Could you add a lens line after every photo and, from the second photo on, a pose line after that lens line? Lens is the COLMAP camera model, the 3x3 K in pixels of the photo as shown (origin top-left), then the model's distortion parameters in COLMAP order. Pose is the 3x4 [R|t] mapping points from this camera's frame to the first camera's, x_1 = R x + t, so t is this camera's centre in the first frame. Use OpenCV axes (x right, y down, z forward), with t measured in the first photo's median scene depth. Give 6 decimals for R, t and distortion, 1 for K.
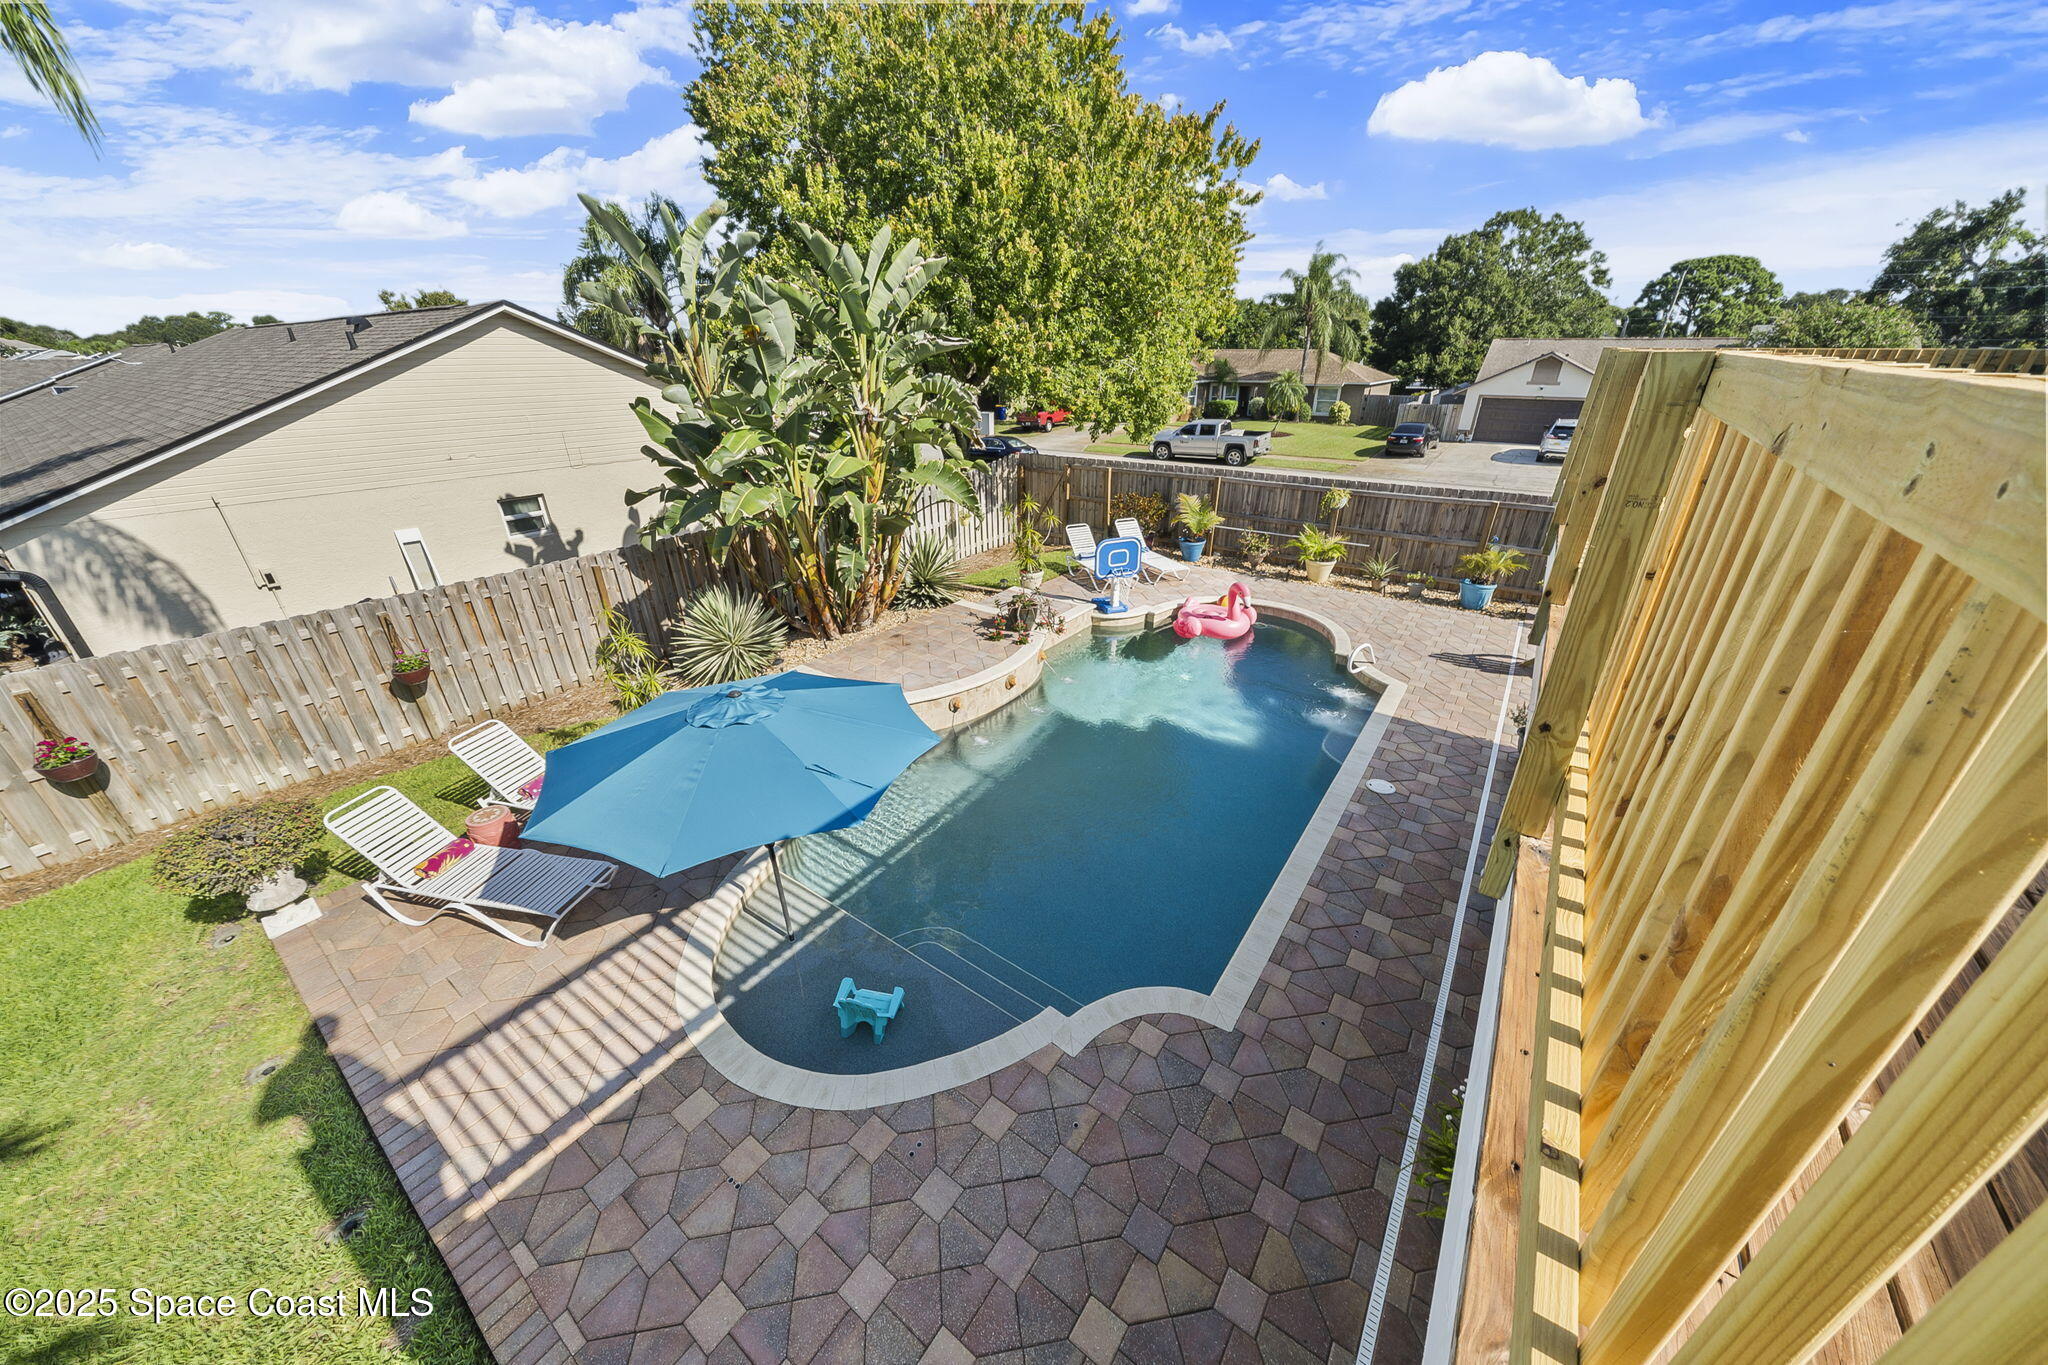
lens RADIAL K [[714.2, 0, 1027.8], [0, 714.2, 693.6], [0, 0, 1]] dist [-0.007656, -0.000041]
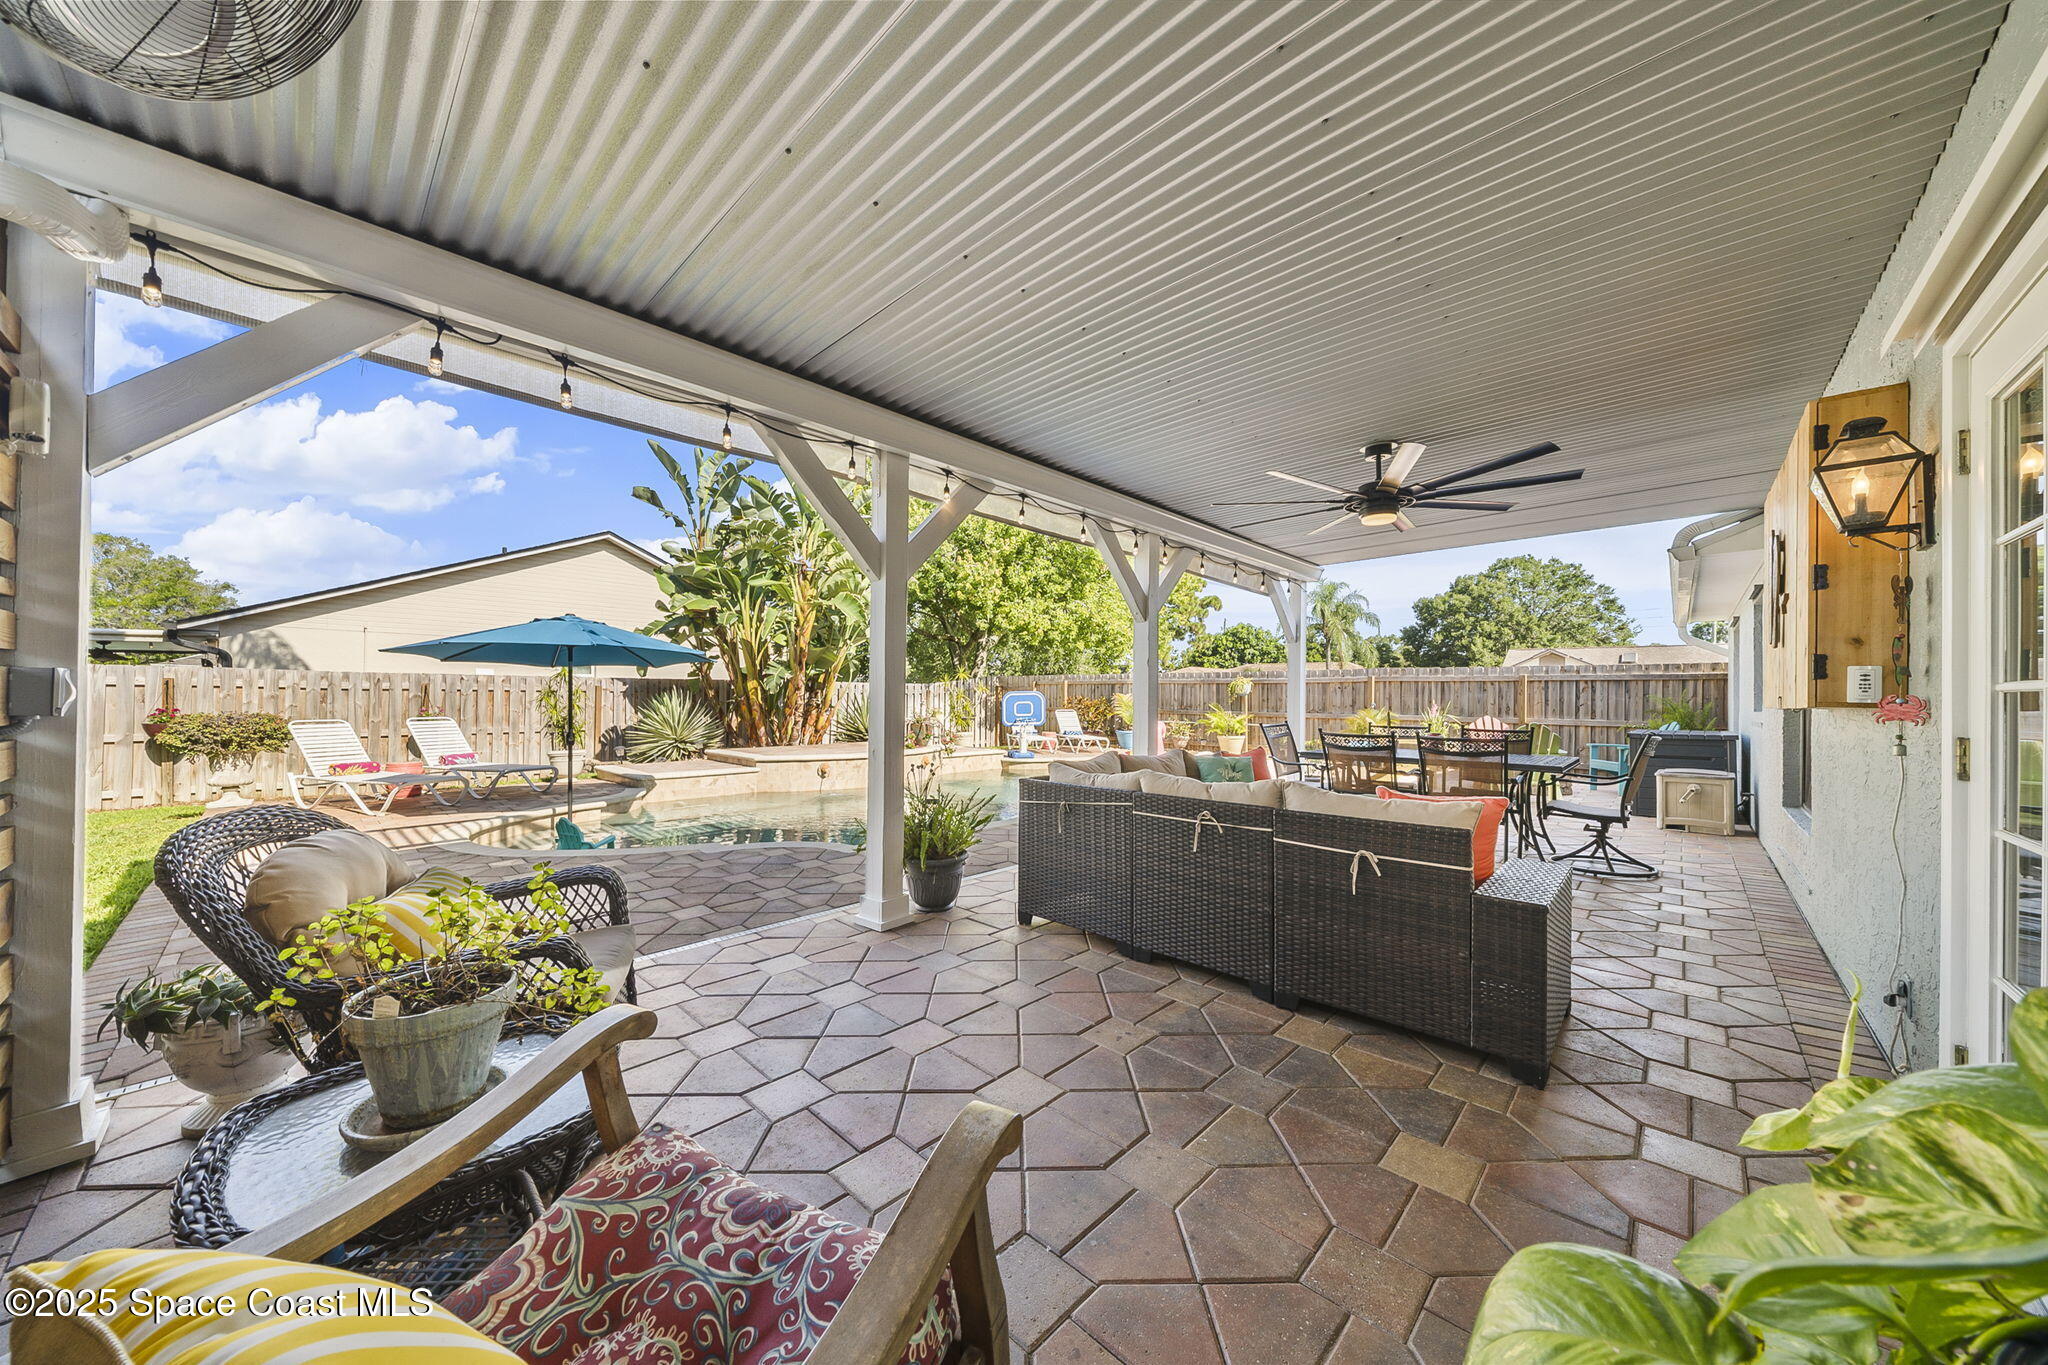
lens RADIAL K [[714.2, 0, 1027.8], [0, 714.2, 693.6], [0, 0, 1]] dist [-0.007656, -0.000041]
pose [[0.990107, 0.013726, -0.139643, 0.077021], [-0.074437, 0.895006, -0.439800, 0.077197], [0.118944, 0.445844, 0.887173, -0.009945]]
